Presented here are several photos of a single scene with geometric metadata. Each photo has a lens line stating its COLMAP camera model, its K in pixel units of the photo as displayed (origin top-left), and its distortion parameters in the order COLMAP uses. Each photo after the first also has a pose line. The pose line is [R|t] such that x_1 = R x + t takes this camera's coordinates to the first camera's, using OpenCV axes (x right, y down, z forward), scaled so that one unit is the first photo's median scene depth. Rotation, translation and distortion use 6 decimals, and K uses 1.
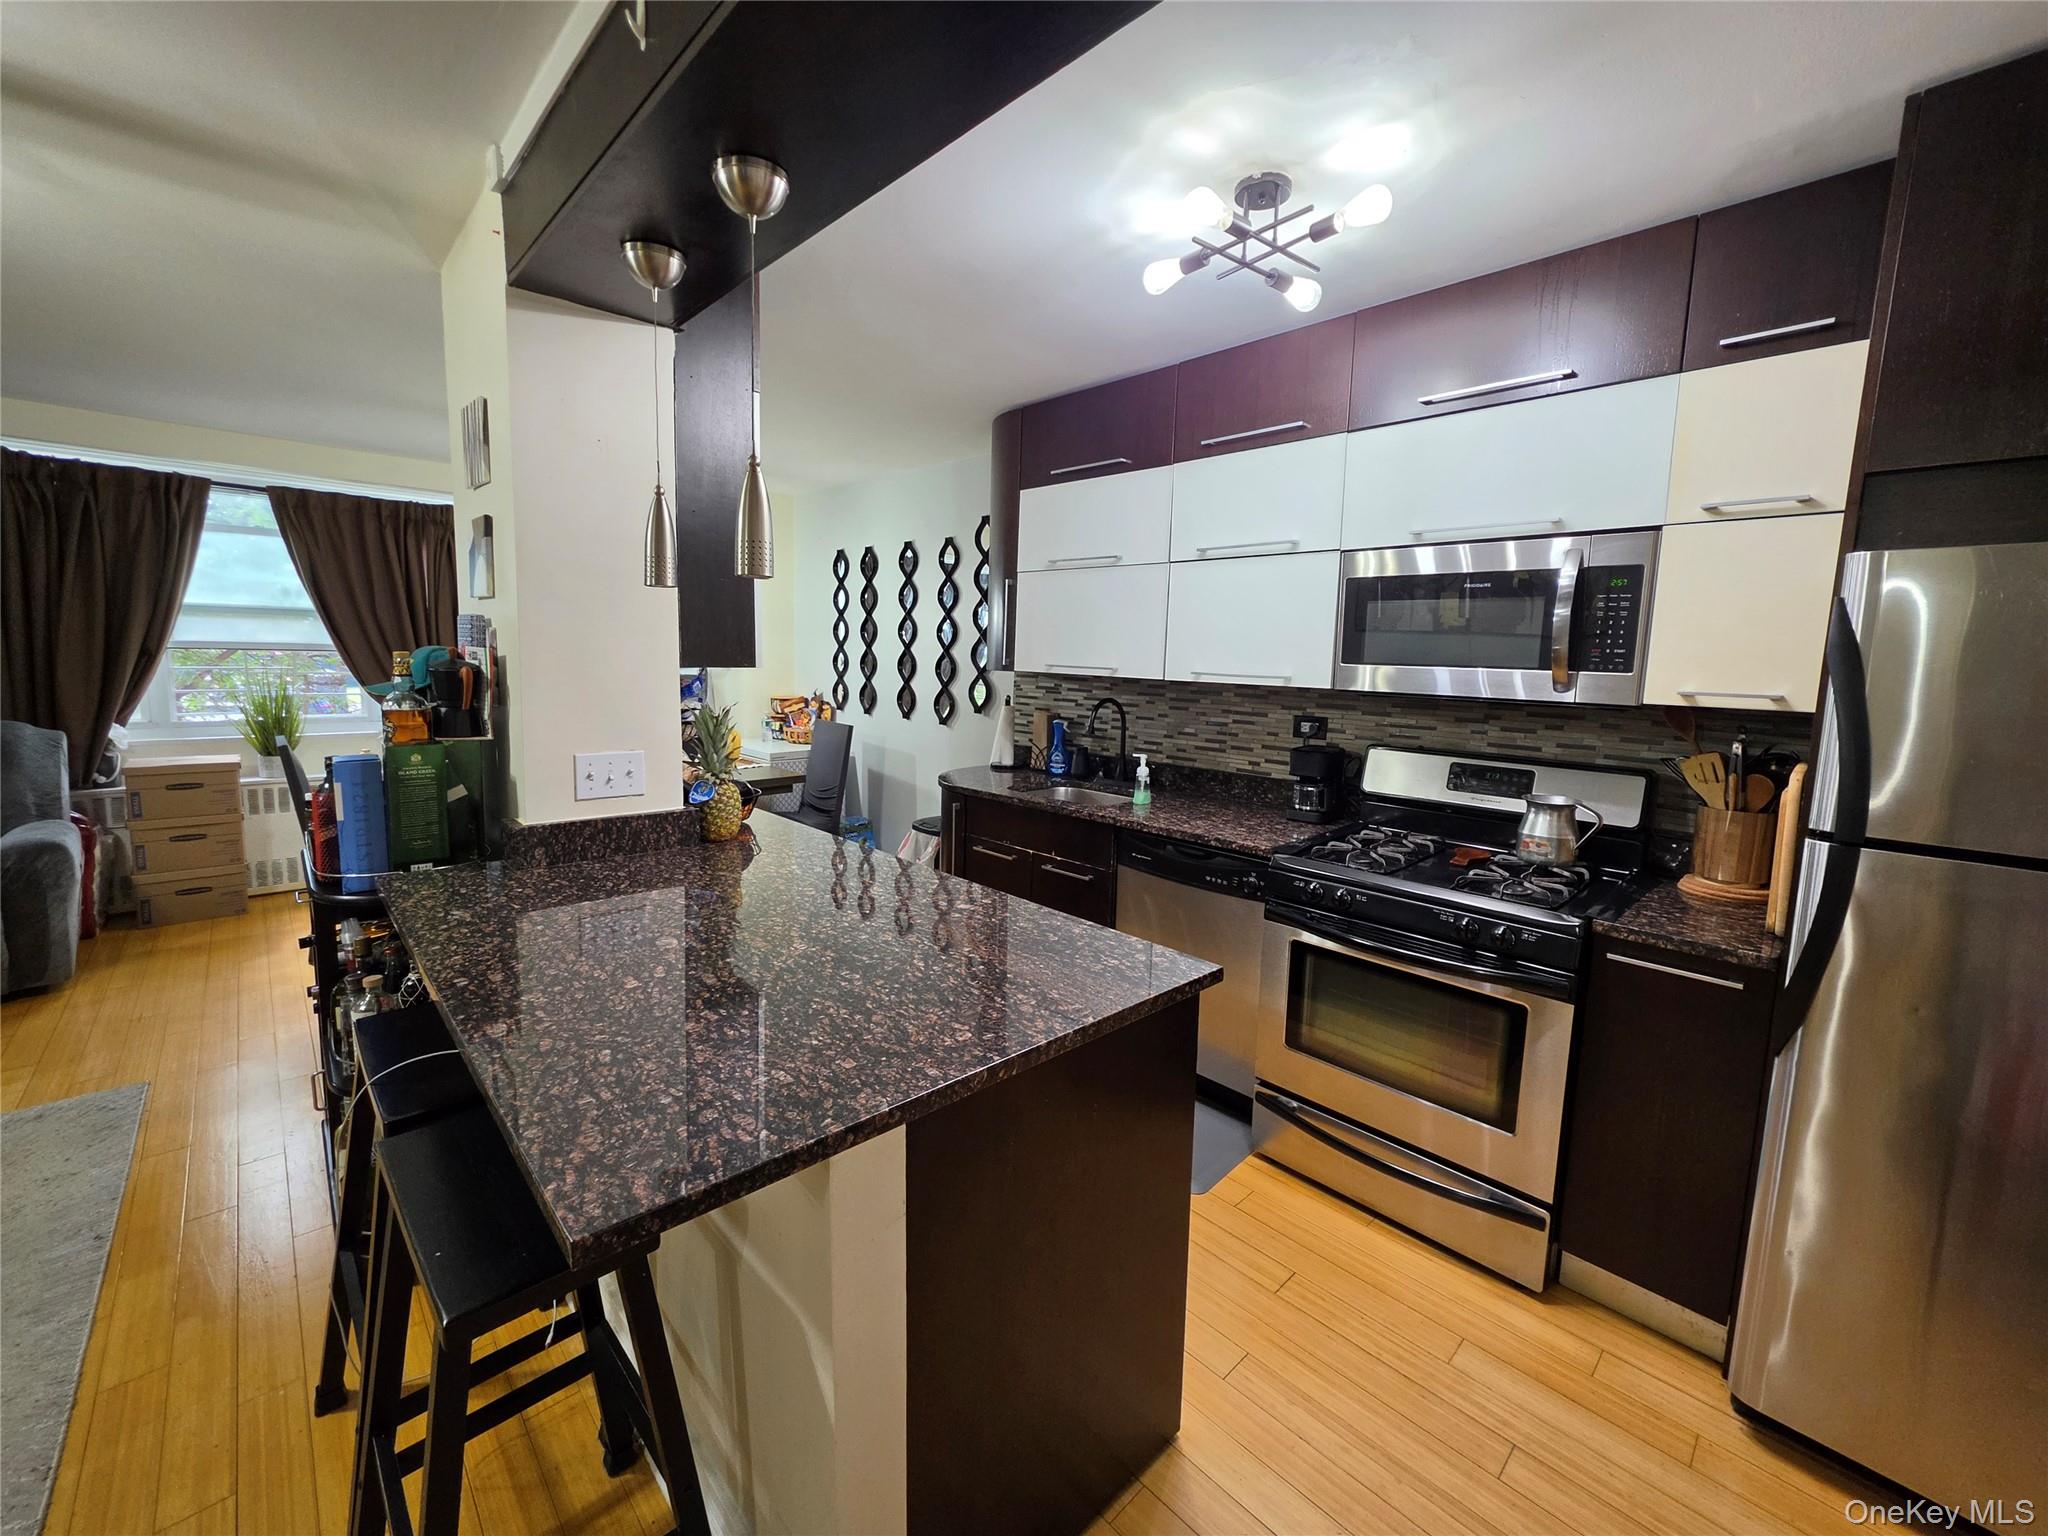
lens RADIAL K [[819.1, 0, 1021.4], [0, 819.1, 749.2], [0, 0, 1]] dist [-0.006674, 0.001909]
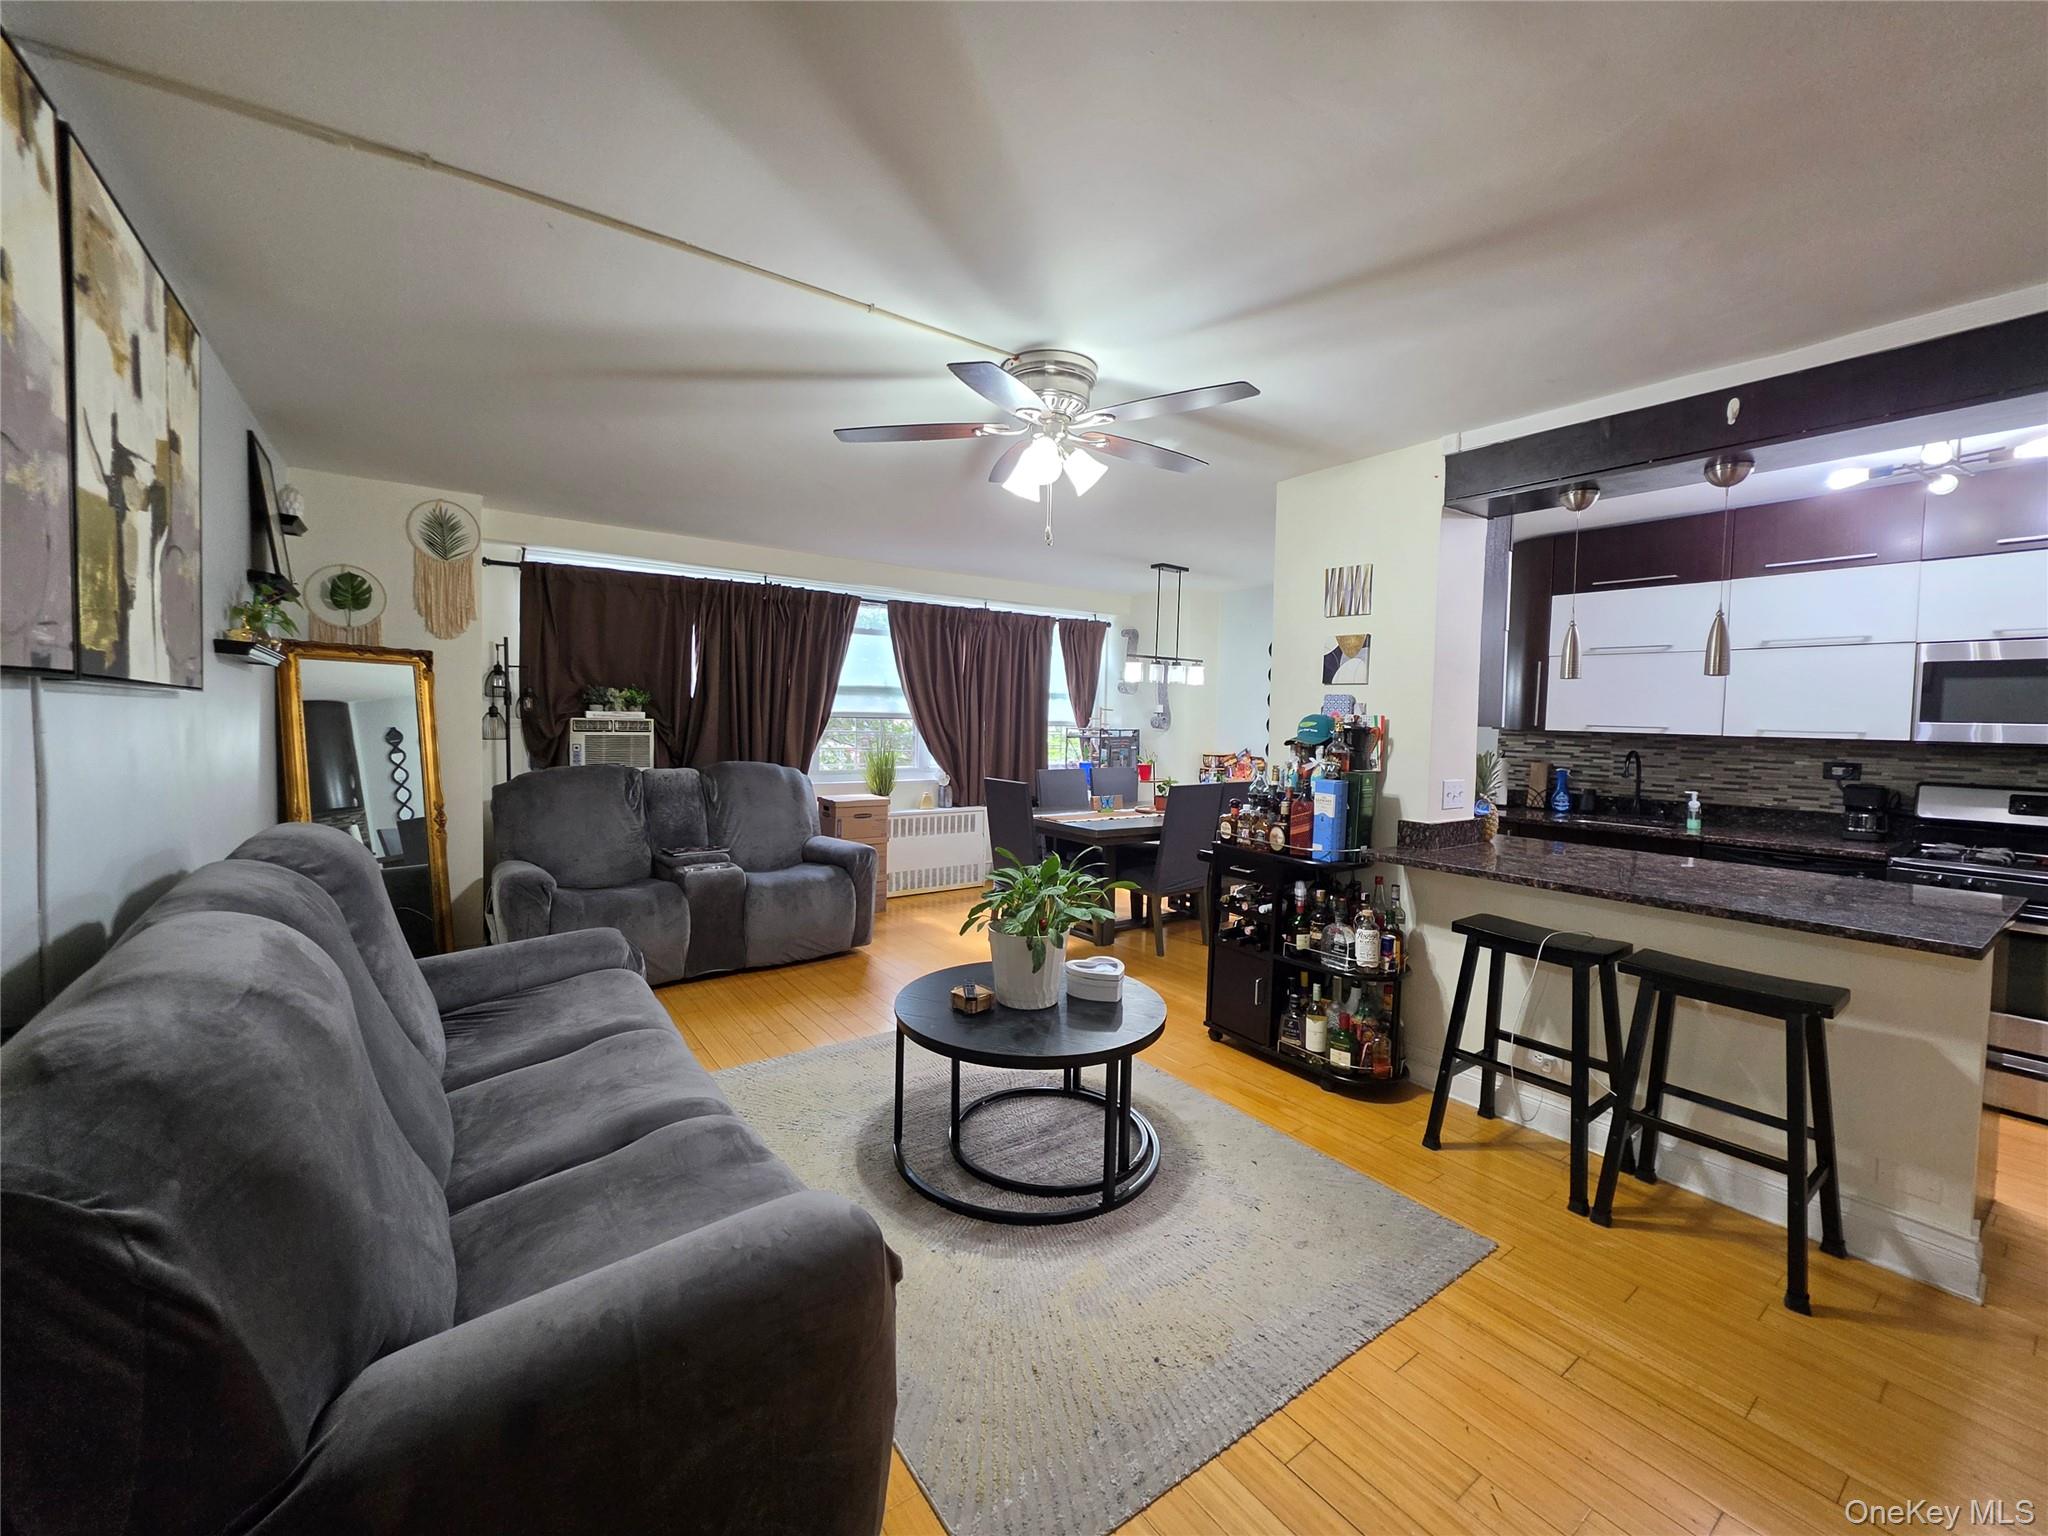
lens RADIAL K [[819.1, 0, 1021.4], [0, 819.1, 749.2], [0, 0, 1]] dist [-0.006674, 0.001909]
pose [[0.990603, -0.001282, -0.136761, -0.997077], [-0.009533, 0.996876, -0.078401, 0.068704], [0.136434, 0.078968, 0.987497, -0.614748]]
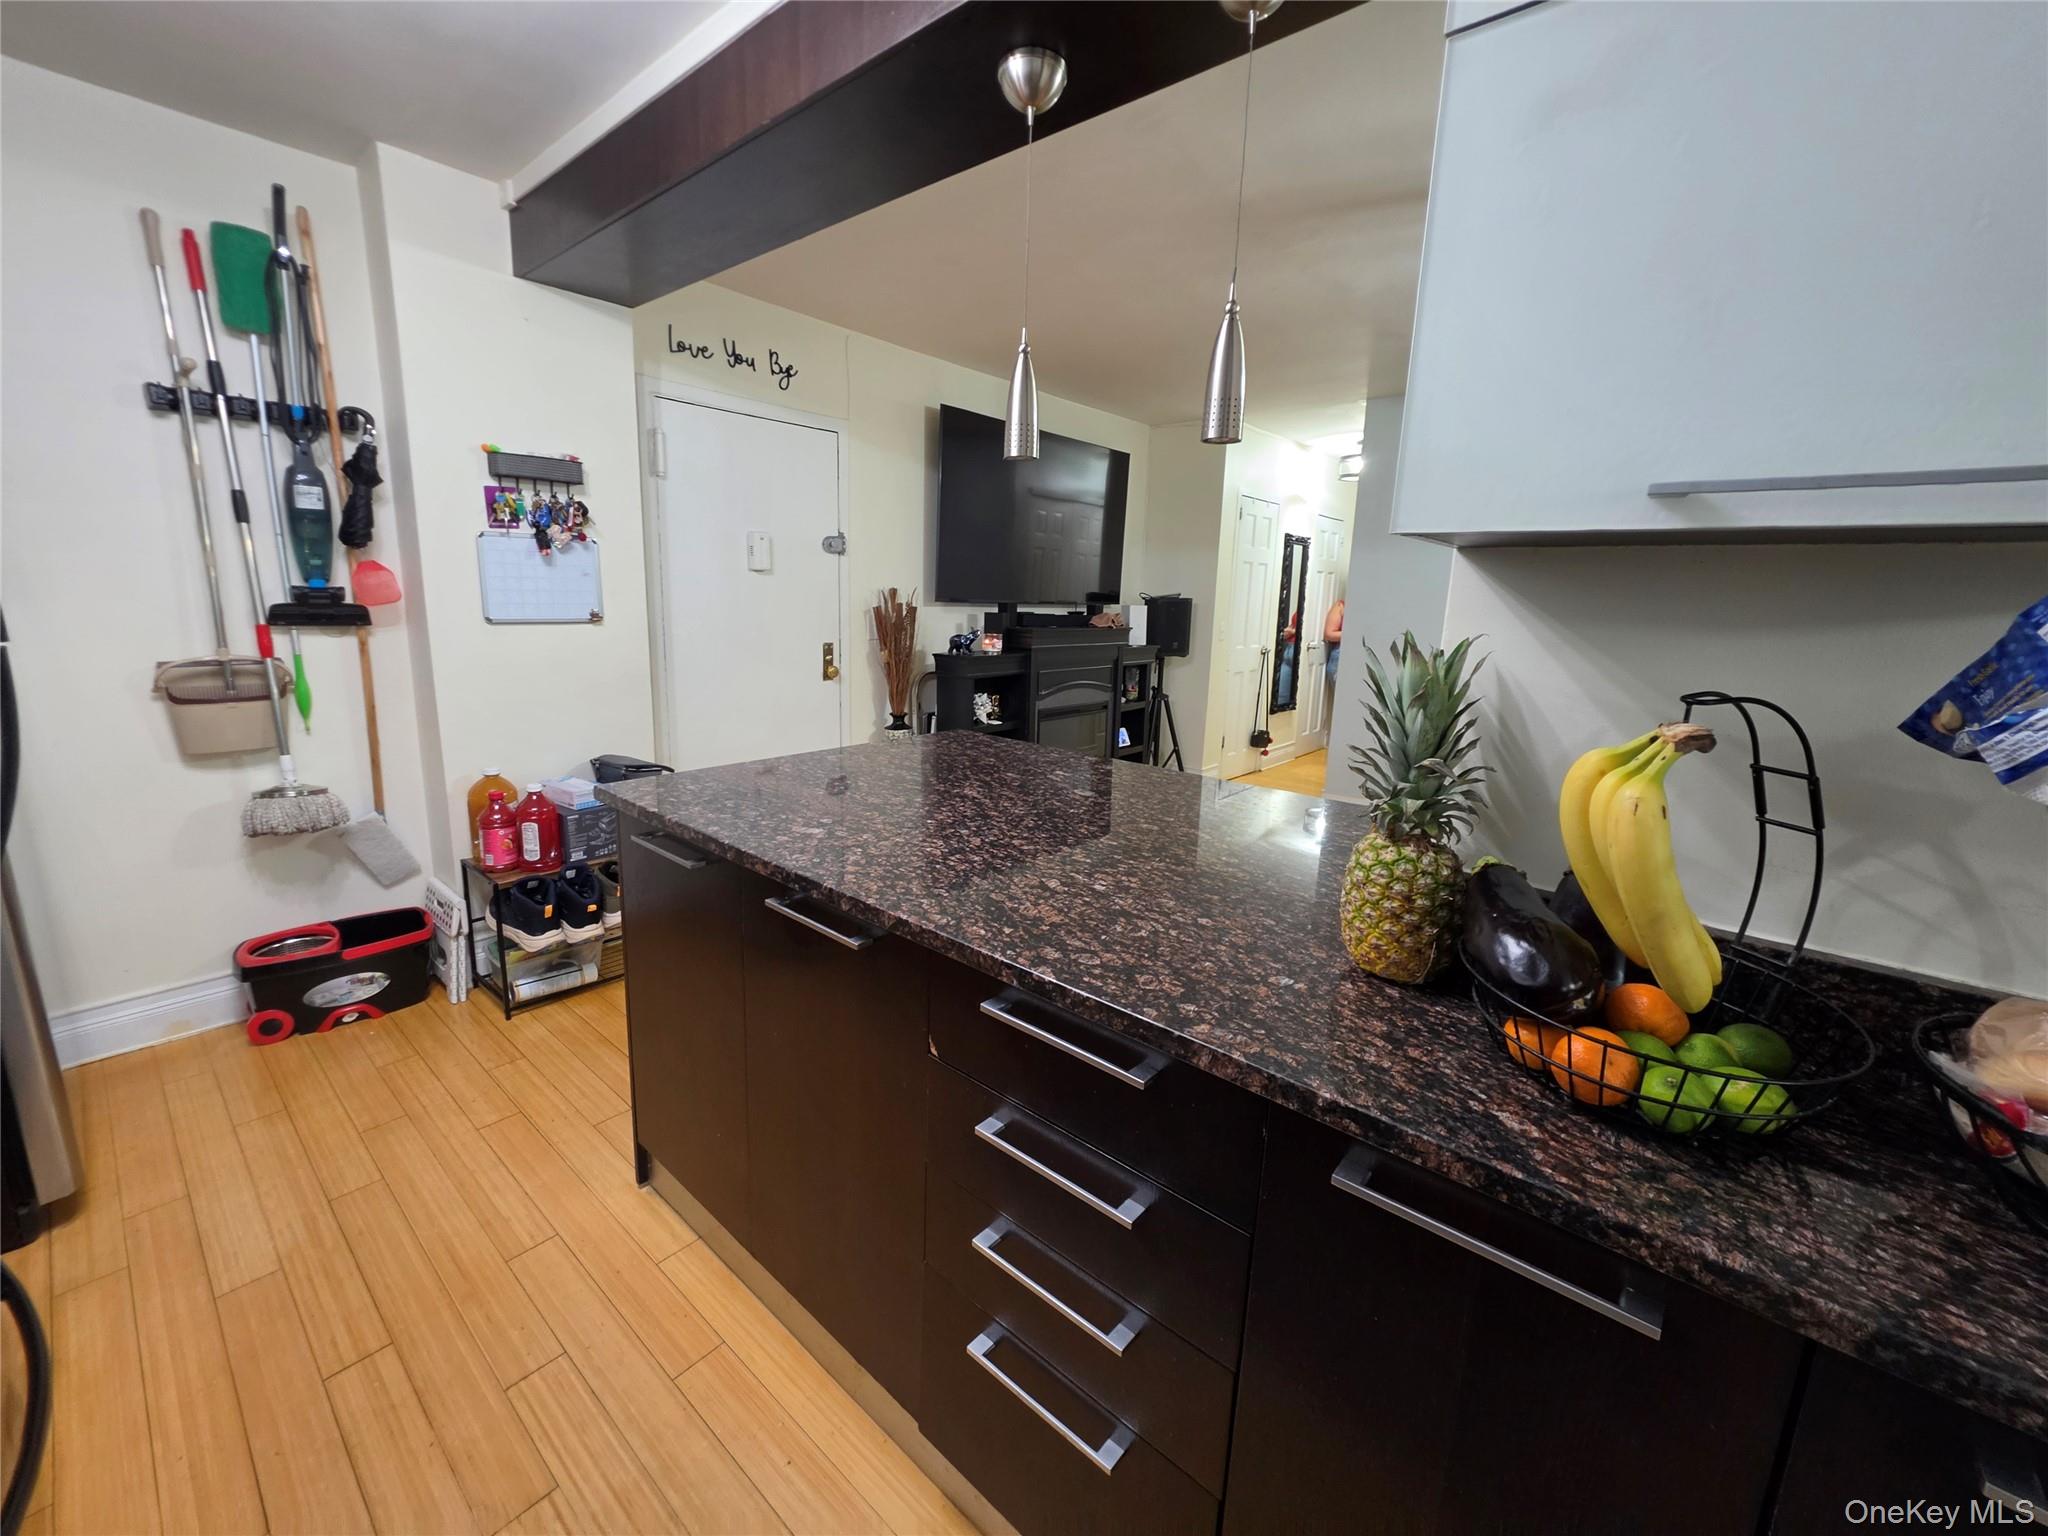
lens RADIAL K [[823.0, 0, 1024.1], [0, 823.0, 748.4], [0, 0, 1]] dist [-0.002496, 0.000472]
pose [[-0.992505, -0.037070, -0.116443, -0.134619], [-0.070641, 0.951580, 0.299173, -0.106887], [0.099715, 0.305157, -0.947067, 1.337075]]
